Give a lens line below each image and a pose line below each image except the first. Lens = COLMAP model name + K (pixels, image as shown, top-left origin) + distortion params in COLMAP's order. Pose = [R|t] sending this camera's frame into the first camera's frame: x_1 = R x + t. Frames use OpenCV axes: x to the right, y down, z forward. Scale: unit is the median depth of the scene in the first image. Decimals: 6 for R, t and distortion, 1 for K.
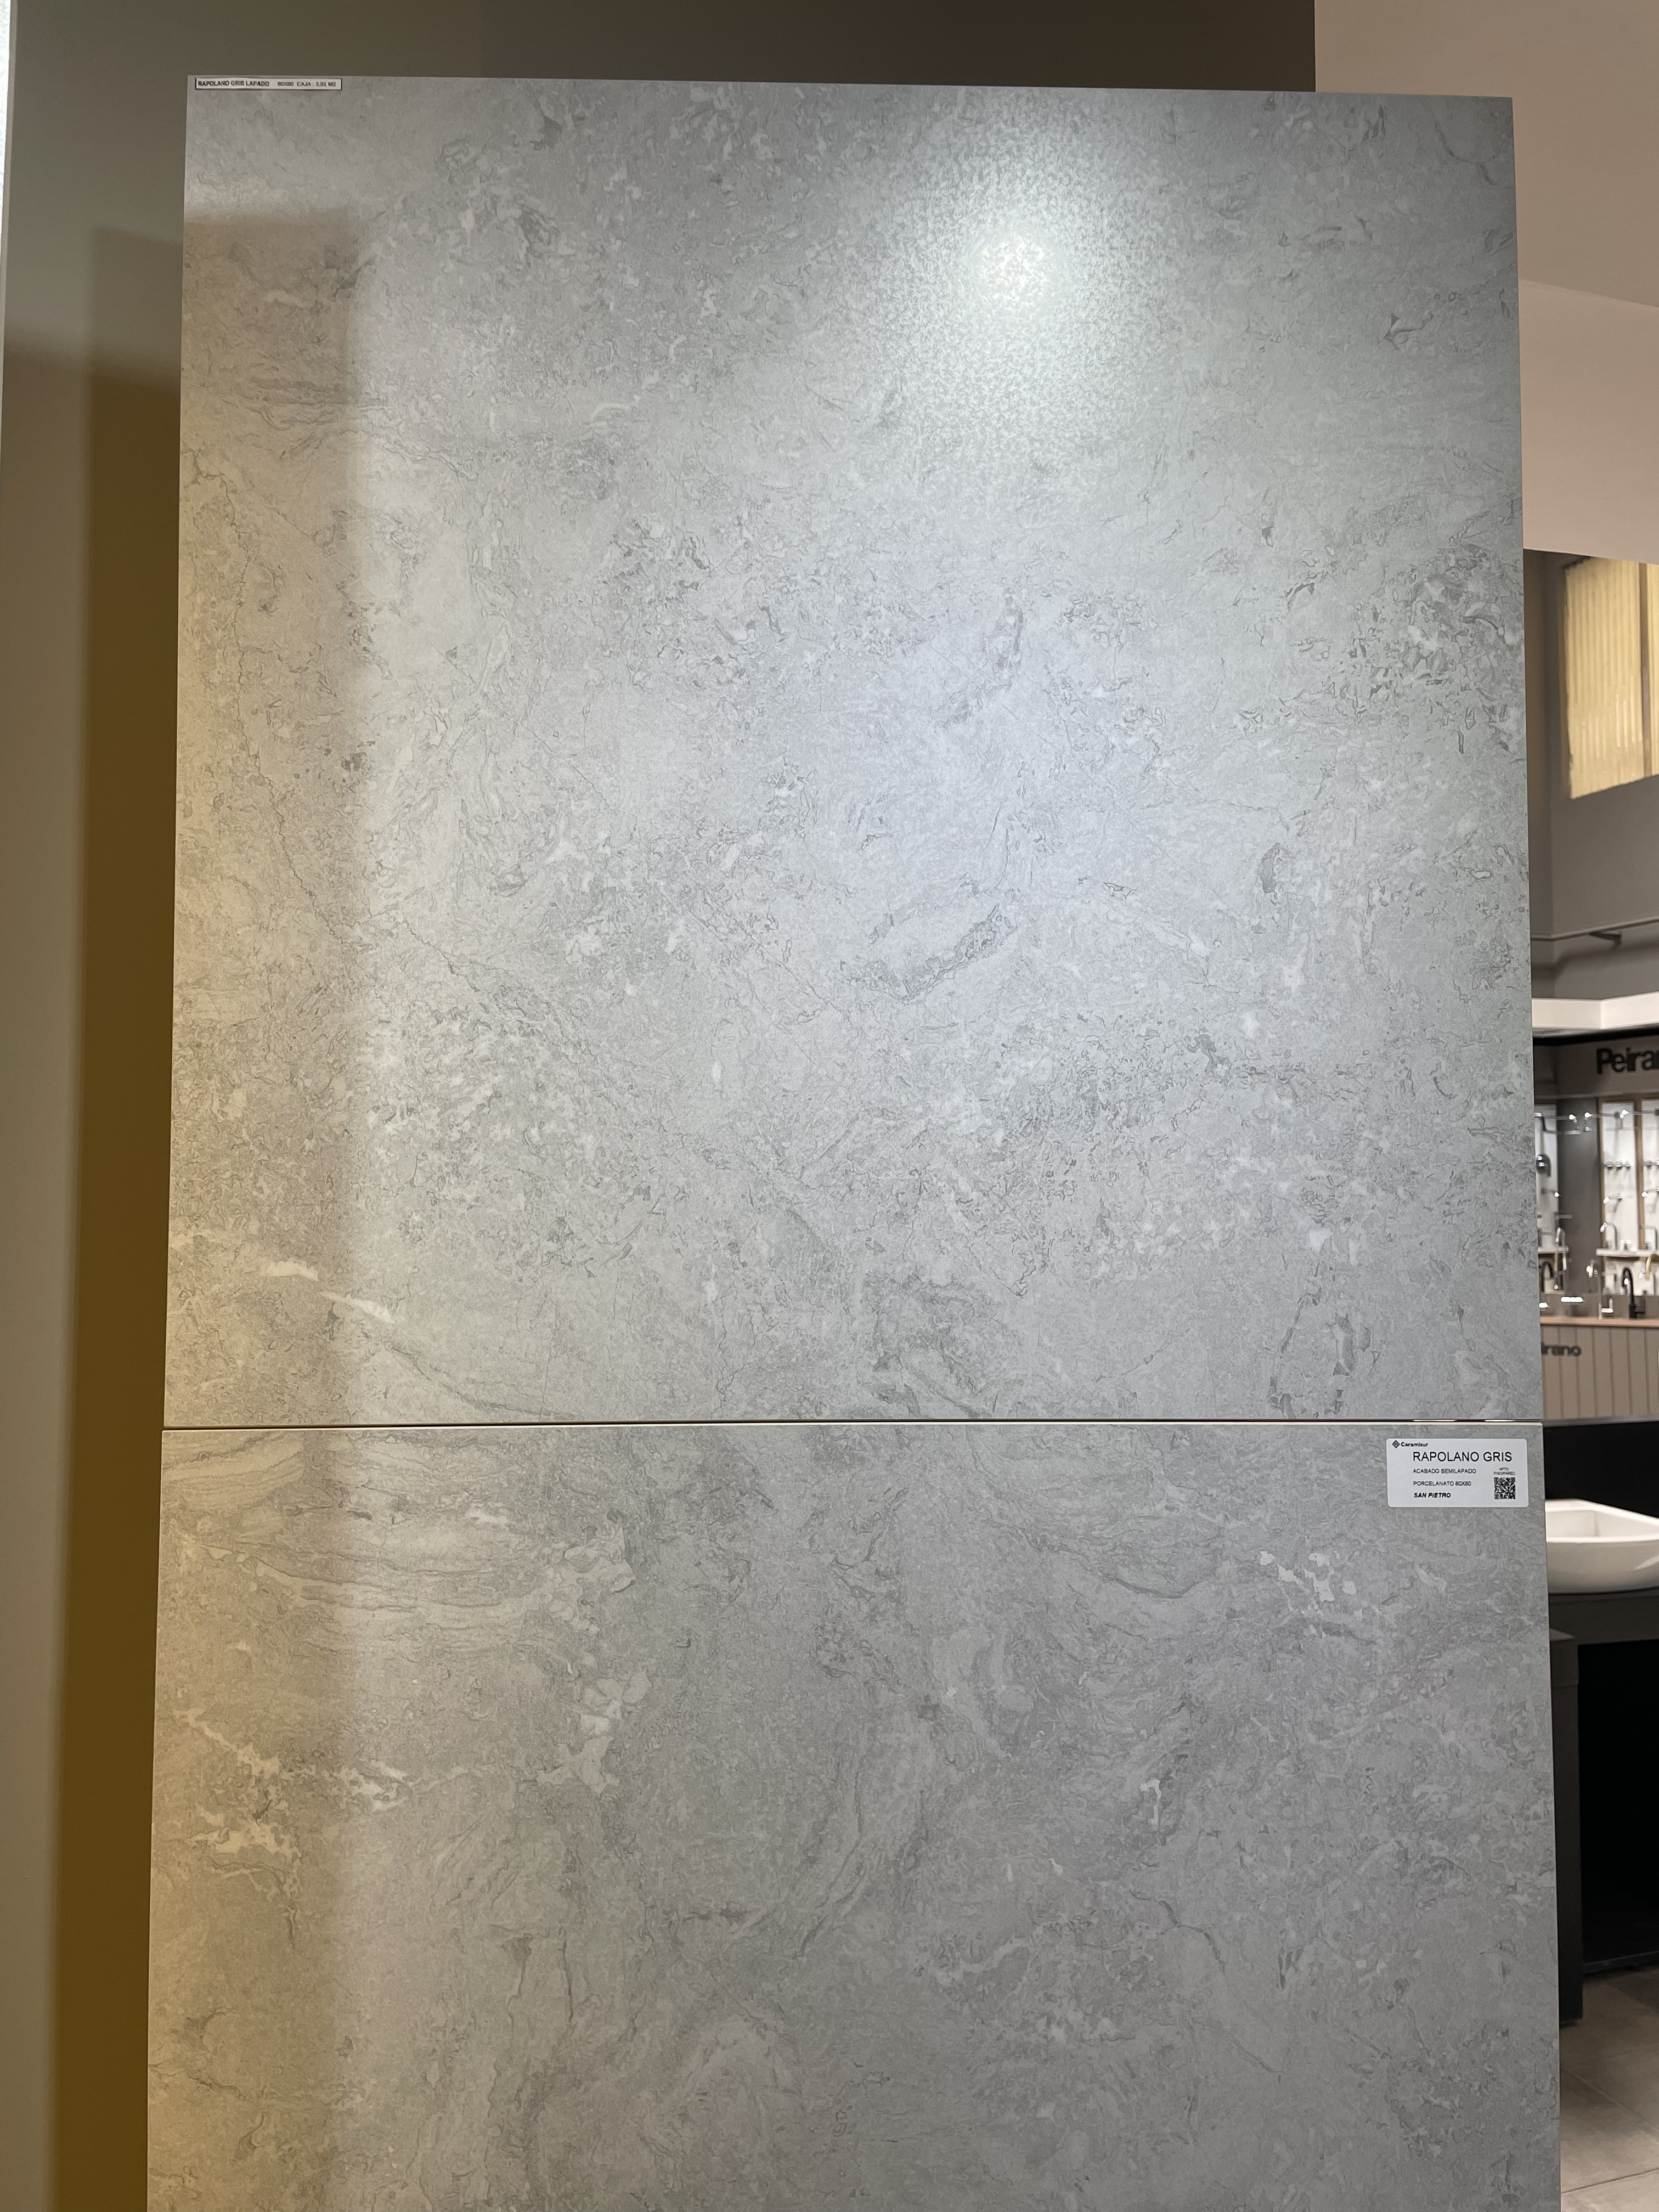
lens RADIAL K [[1686.5, 0, 829.5], [0, 1686.5, 1106.0], [0, 0, 1]] dist [0.094167, -0.127668]
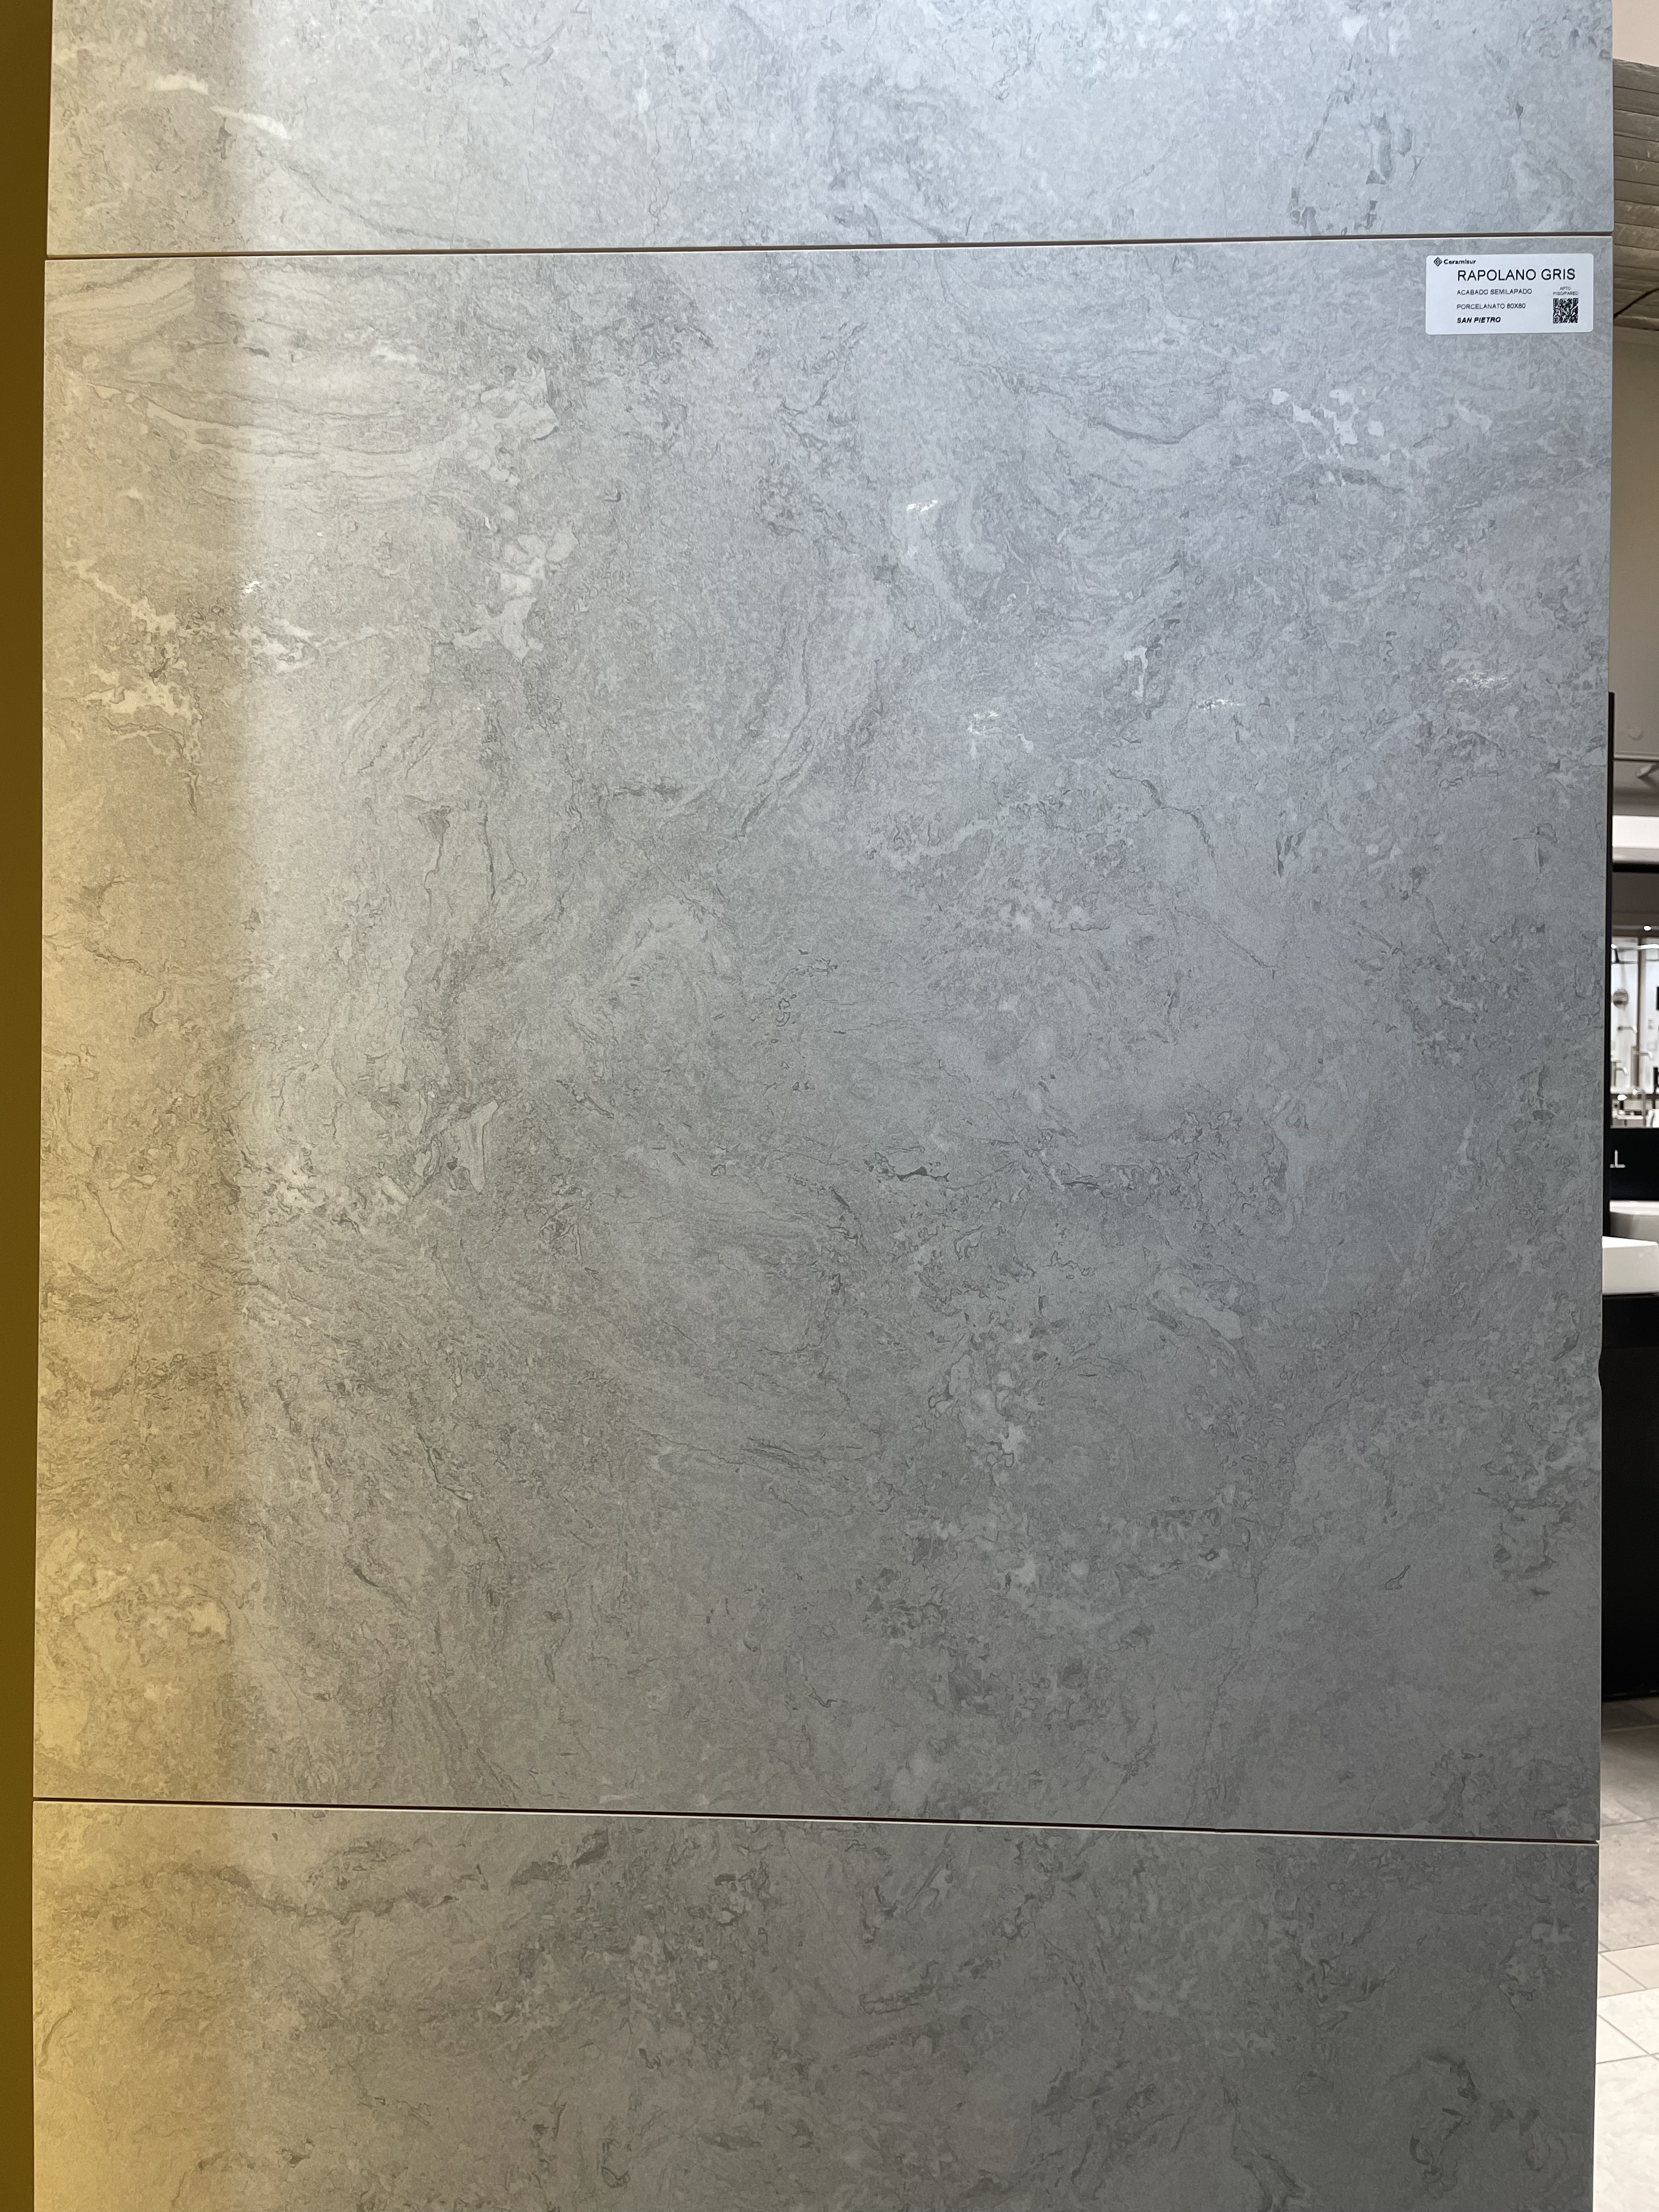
lens RADIAL K [[1686.5, 0, 829.5], [0, 1686.5, 1106.0], [0, 0, 1]] dist [0.094167, -0.127668]
pose [[0.997038, 0.009288, -0.076350, 0.099209], [-0.004873, 0.998316, 0.057811, 0.582212], [0.076758, -0.057267, 0.995404, 0.097379]]
